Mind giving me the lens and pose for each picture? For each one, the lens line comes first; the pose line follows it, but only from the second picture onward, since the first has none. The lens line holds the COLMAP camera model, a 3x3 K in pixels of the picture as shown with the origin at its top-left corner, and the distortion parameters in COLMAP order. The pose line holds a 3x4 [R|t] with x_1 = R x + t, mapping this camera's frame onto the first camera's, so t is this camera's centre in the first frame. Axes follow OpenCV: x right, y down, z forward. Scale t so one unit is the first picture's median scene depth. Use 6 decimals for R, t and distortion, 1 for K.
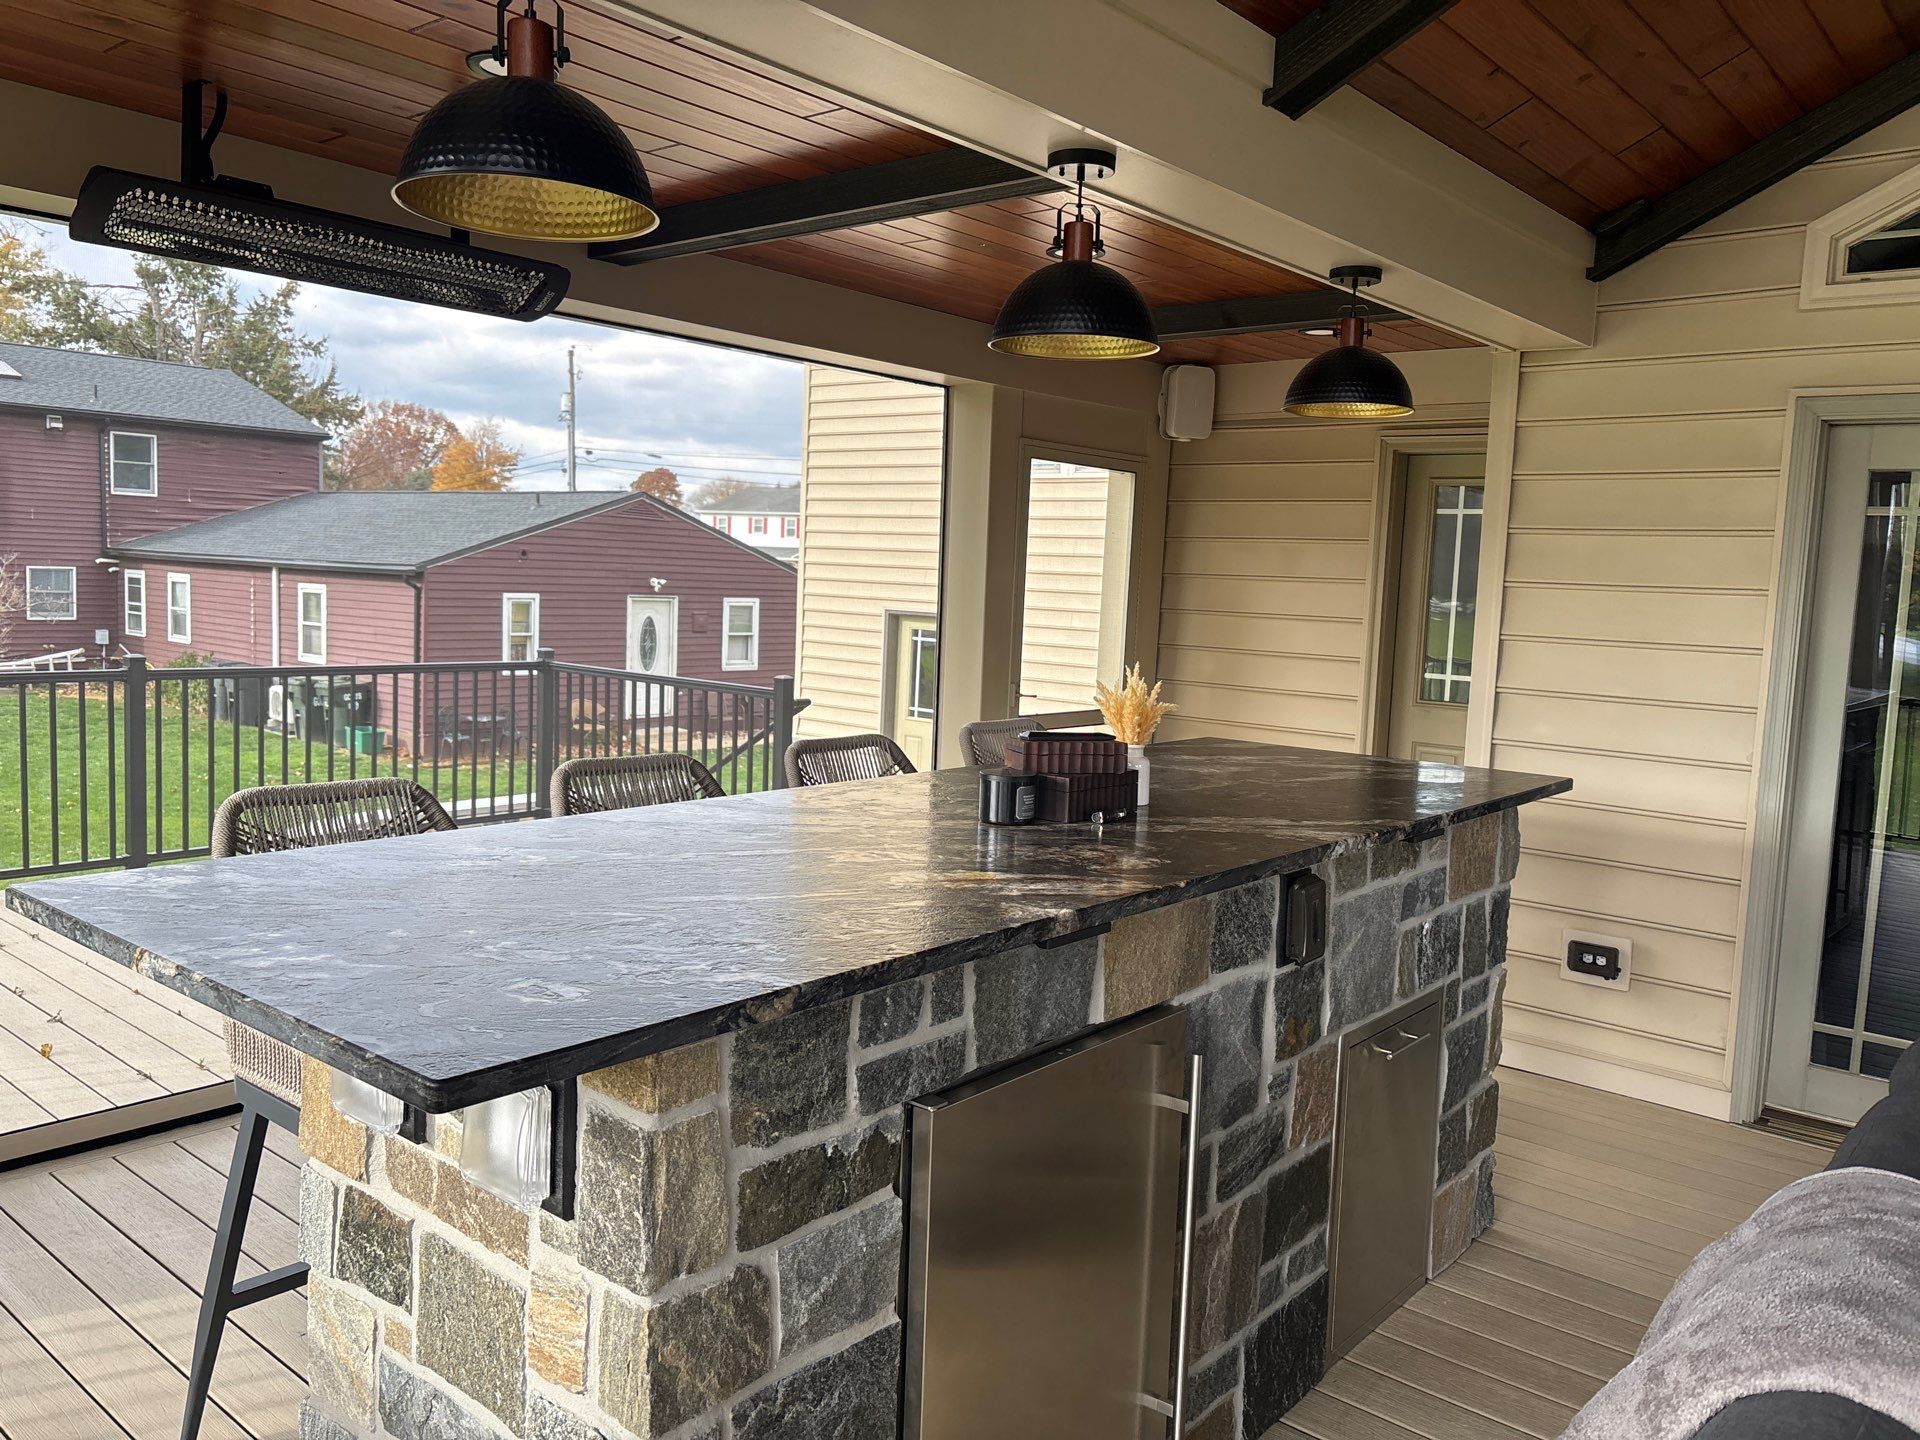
lens RADIAL K [[1440.4, 0, 960.5], [0, 1440.4, 720.9], [0, 0, 1]] dist [0.010016, 0.000366]
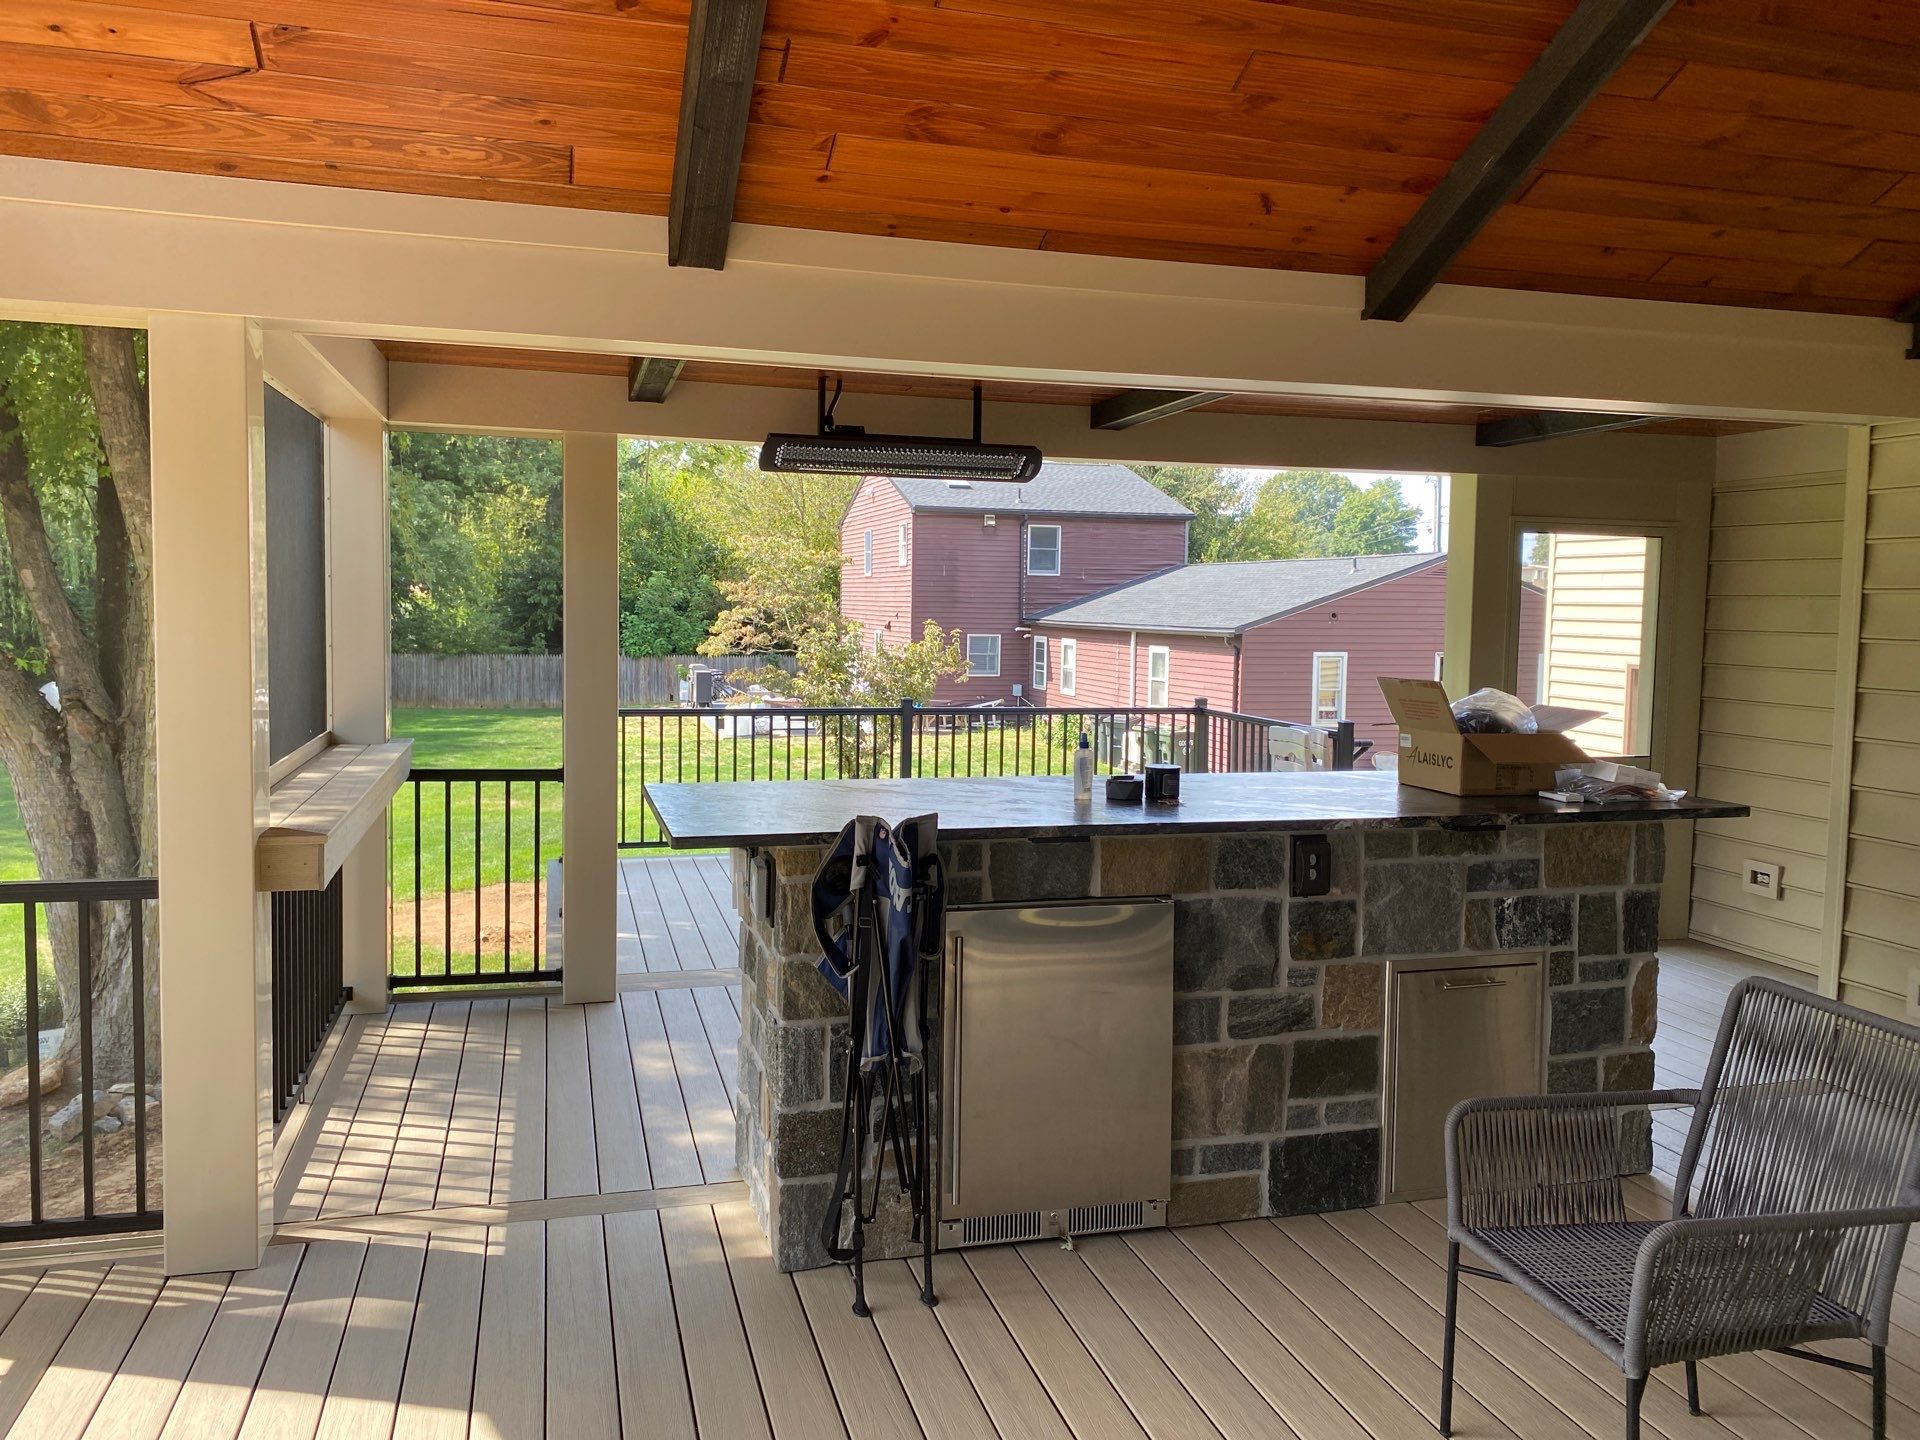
lens RADIAL K [[1440.4, 0, 966.7], [0, 1440.4, 713.2], [0, 0, 1]] dist [0.010016, 0.000366]
pose [[0.824663, 0.015113, -0.565423, 0.092448], [-0.040716, 0.998636, -0.032691, 0.004843], [0.564158, 0.049981, 0.824153, -0.053280]]
